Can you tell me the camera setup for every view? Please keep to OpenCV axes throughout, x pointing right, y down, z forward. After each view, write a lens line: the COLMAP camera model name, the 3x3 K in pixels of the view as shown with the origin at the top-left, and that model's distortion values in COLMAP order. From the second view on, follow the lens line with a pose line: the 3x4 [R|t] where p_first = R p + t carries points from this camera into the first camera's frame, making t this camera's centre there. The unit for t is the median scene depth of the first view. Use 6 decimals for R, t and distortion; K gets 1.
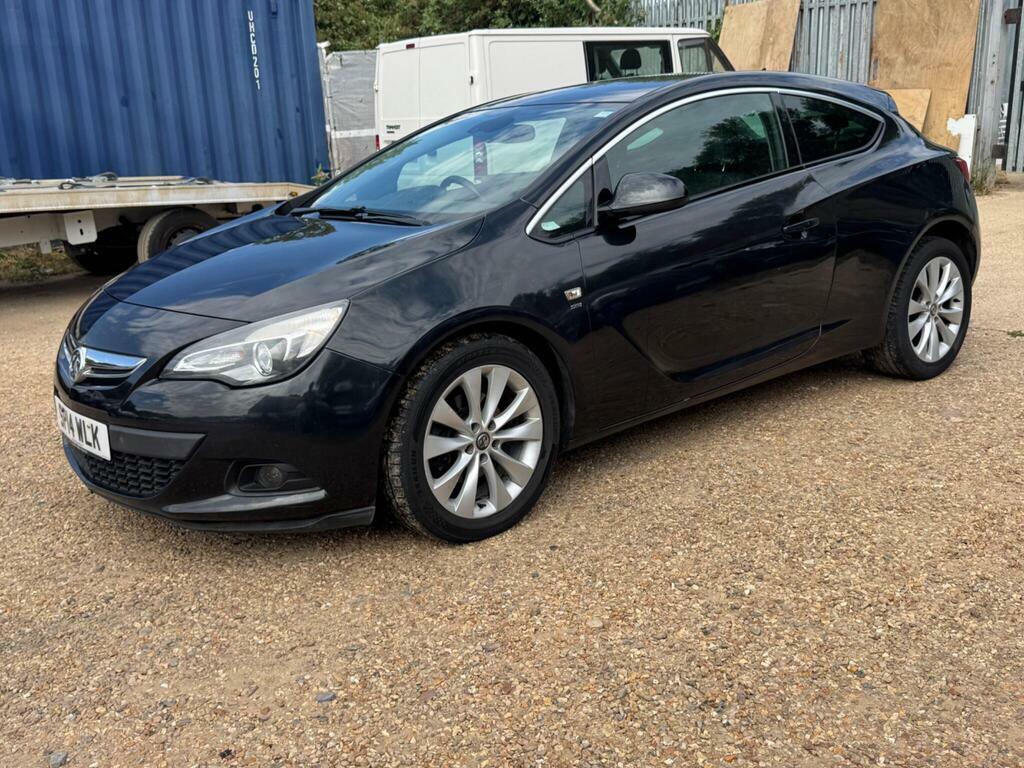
lens RADIAL K [[1055.3, 0, 493.5], [0, 1055.3, 377.7], [0, 0, 1]] dist [0.010187, 0.000000]
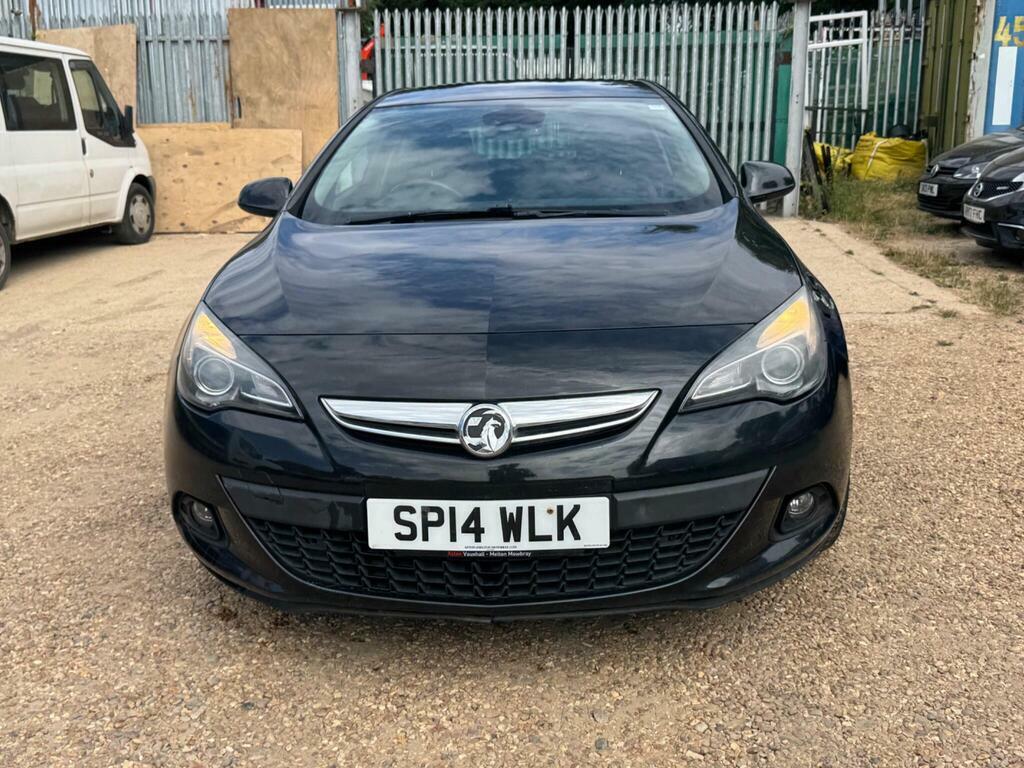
lens RADIAL K [[1132.1, 0, 518.9], [0, 1132.1, 306.4], [0, 0, 1]] dist [-0.012535, 0.000000]
pose [[0.641687, -0.077040, 0.763088, -0.292898], [0.174048, 0.983612, -0.047054, -0.016358], [-0.746957, 0.163008, 0.644580, 0.163707]]
